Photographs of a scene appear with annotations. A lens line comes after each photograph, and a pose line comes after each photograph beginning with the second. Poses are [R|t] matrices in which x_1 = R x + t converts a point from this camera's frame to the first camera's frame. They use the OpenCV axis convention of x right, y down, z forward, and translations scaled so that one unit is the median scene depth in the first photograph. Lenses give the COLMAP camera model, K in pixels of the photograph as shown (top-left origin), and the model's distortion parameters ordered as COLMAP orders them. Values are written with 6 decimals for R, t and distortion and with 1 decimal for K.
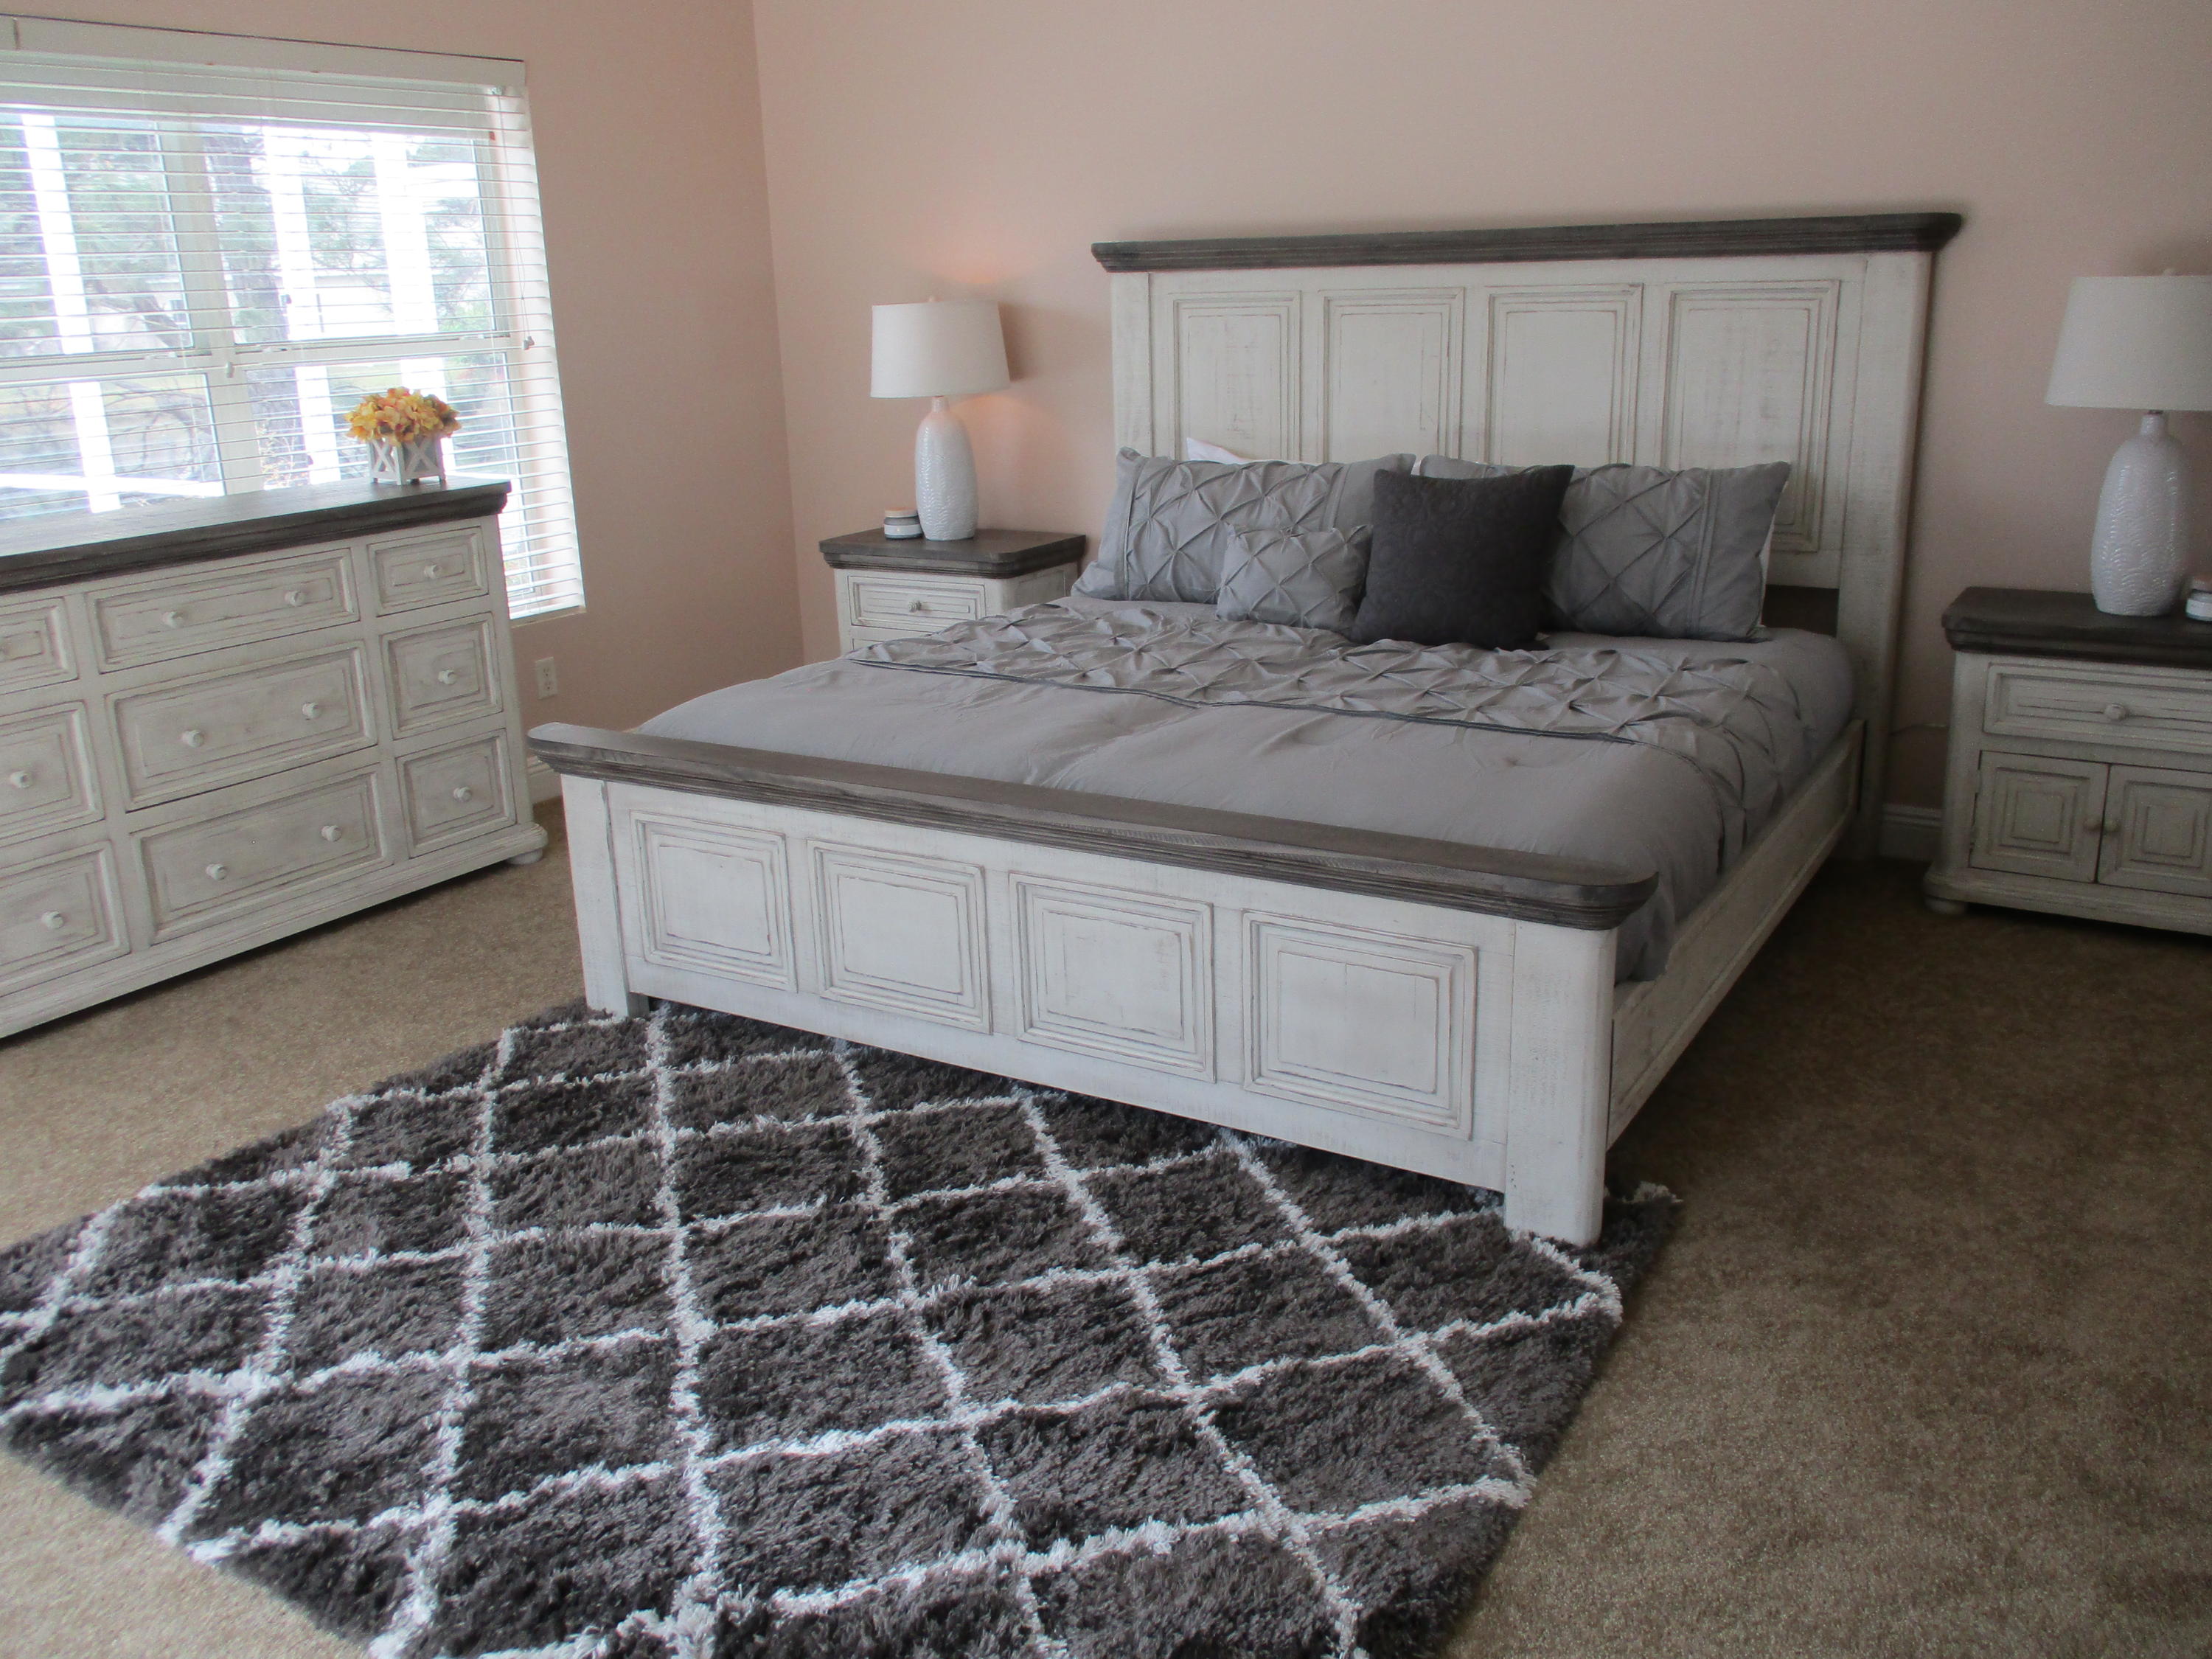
lens RADIAL K [[1858.6, 0, 1114.4], [0, 1858.6, 826.4], [0, 0, 1]] dist [-0.015174, -0.008985]
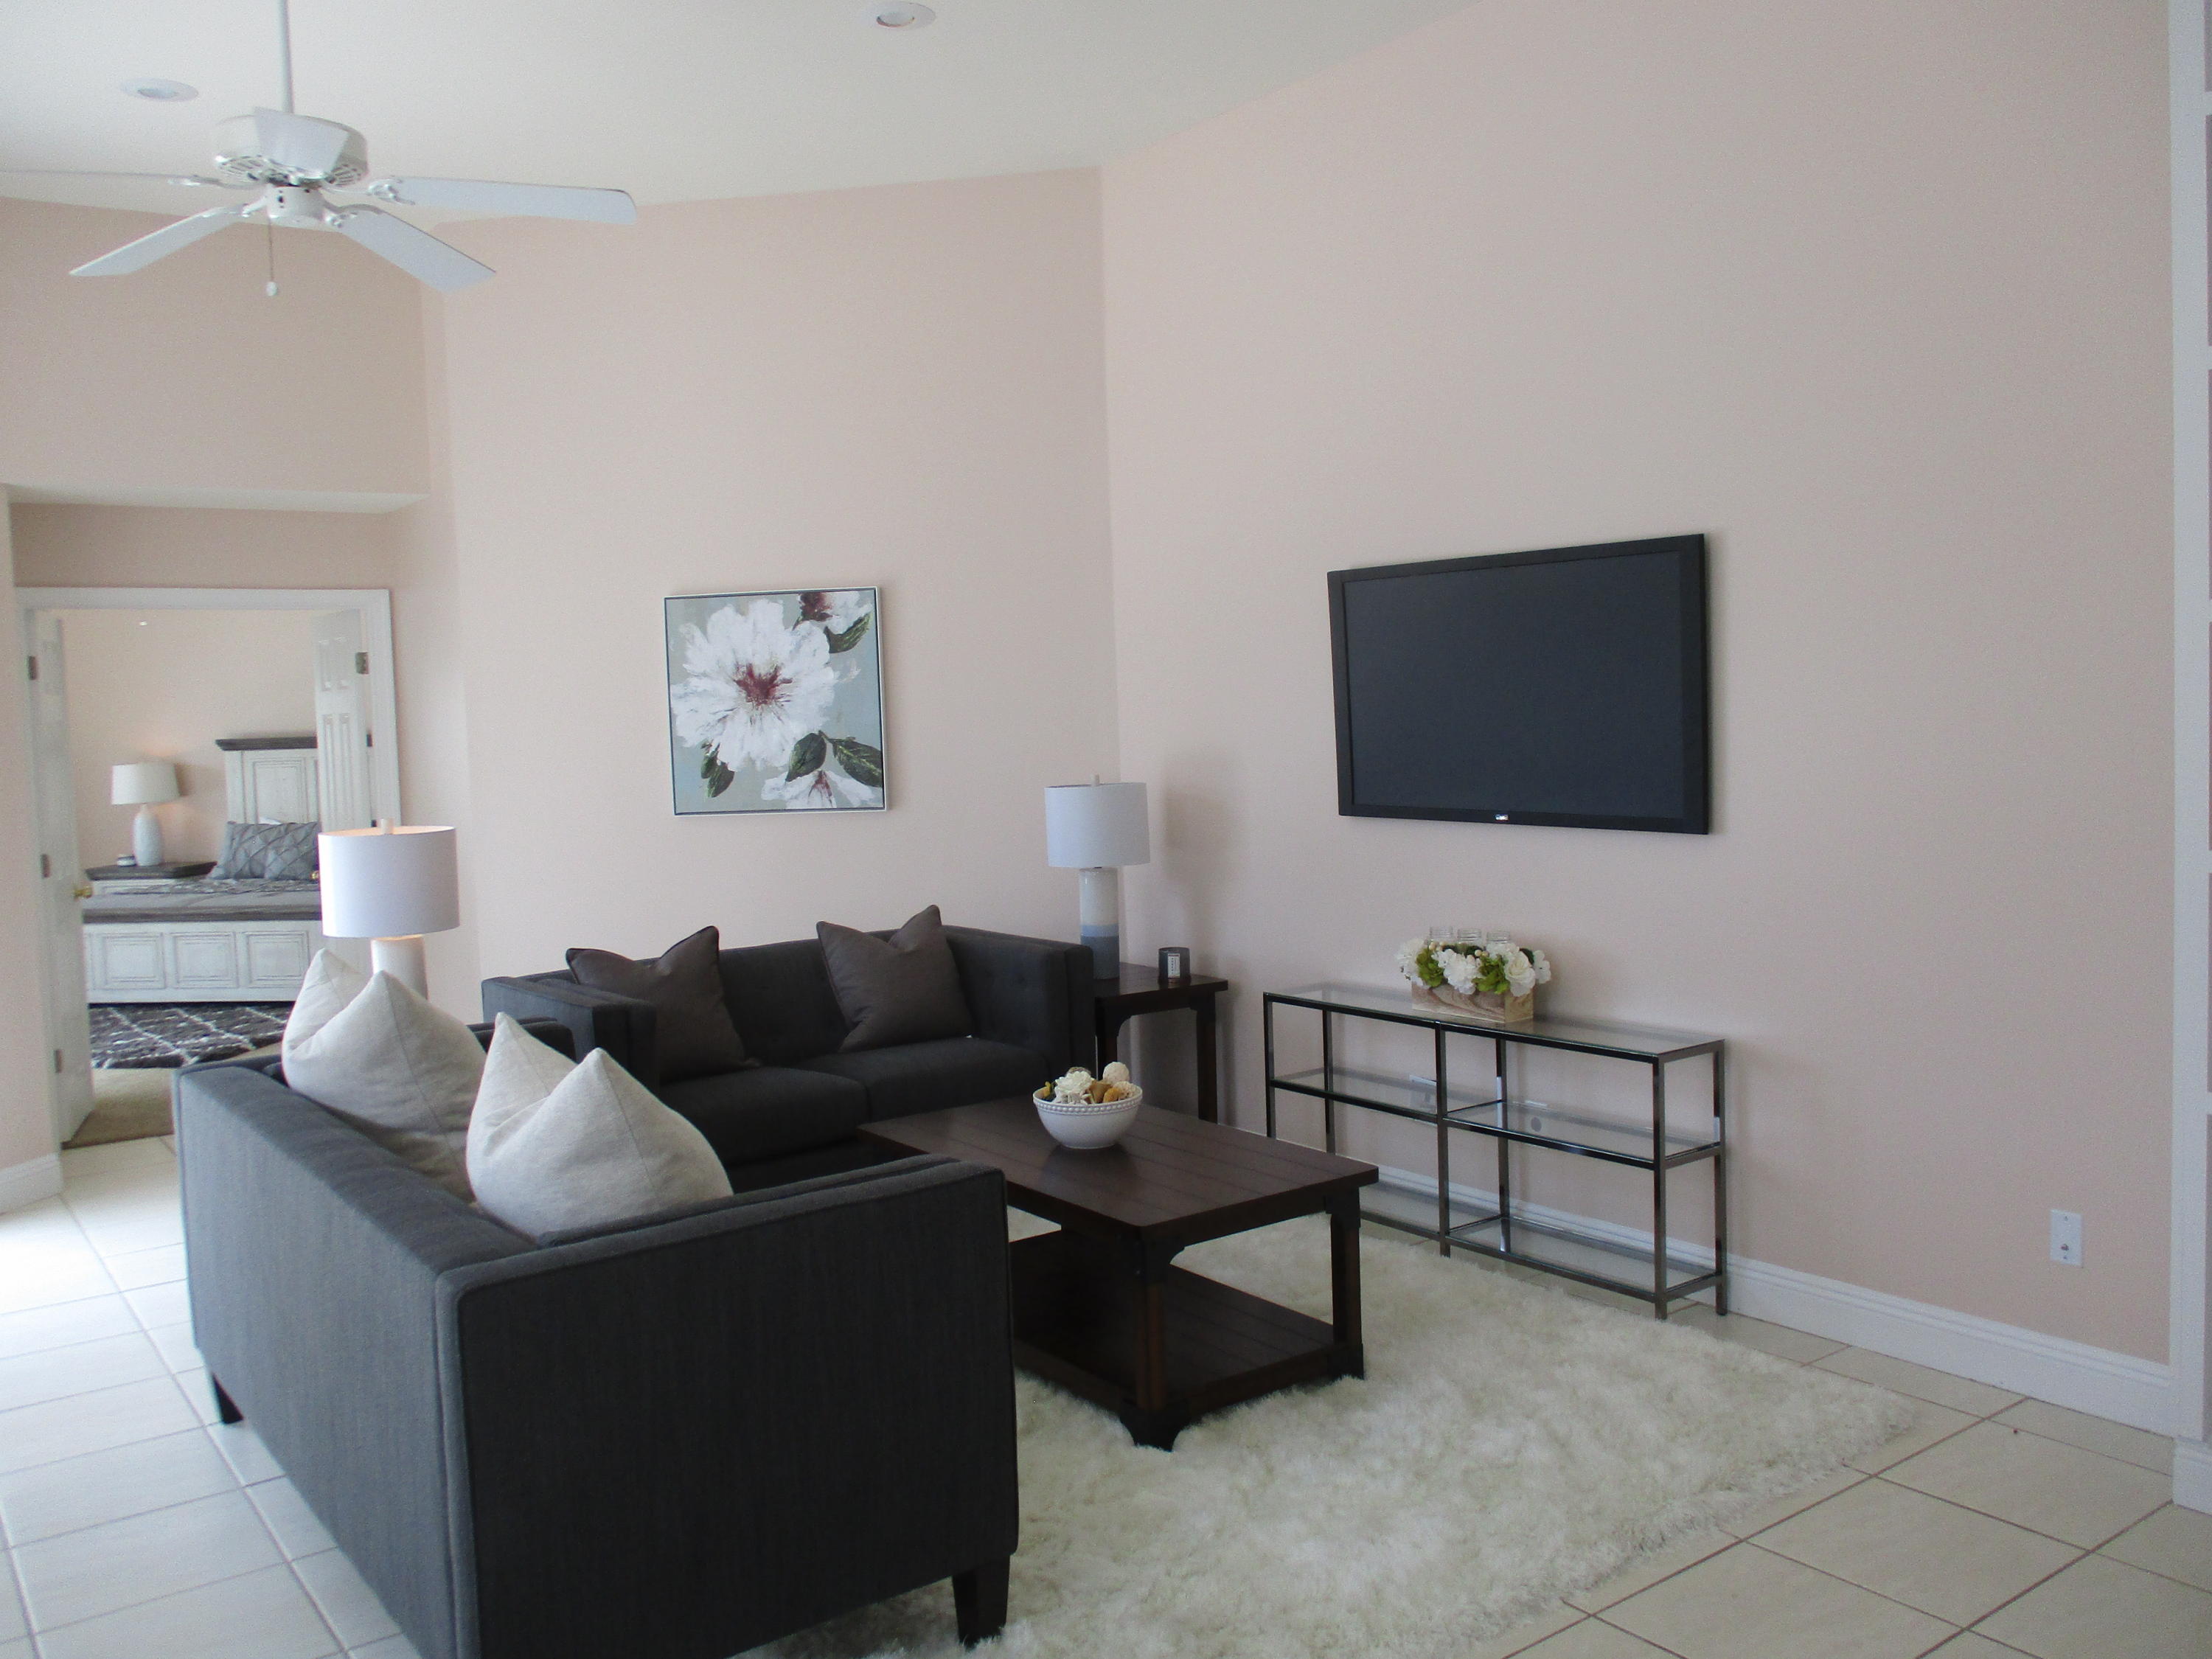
lens RADIAL K [[1858.6, 0, 1102.3], [0, 1858.6, 817.6], [0, 0, 1]] dist [-0.015174, -0.008985]
pose [[0.924451, -0.021230, 0.380710, 0.136432], [0.111943, 0.969562, -0.217757, 0.439326], [-0.364499, 0.243924, 0.898689, -1.564937]]
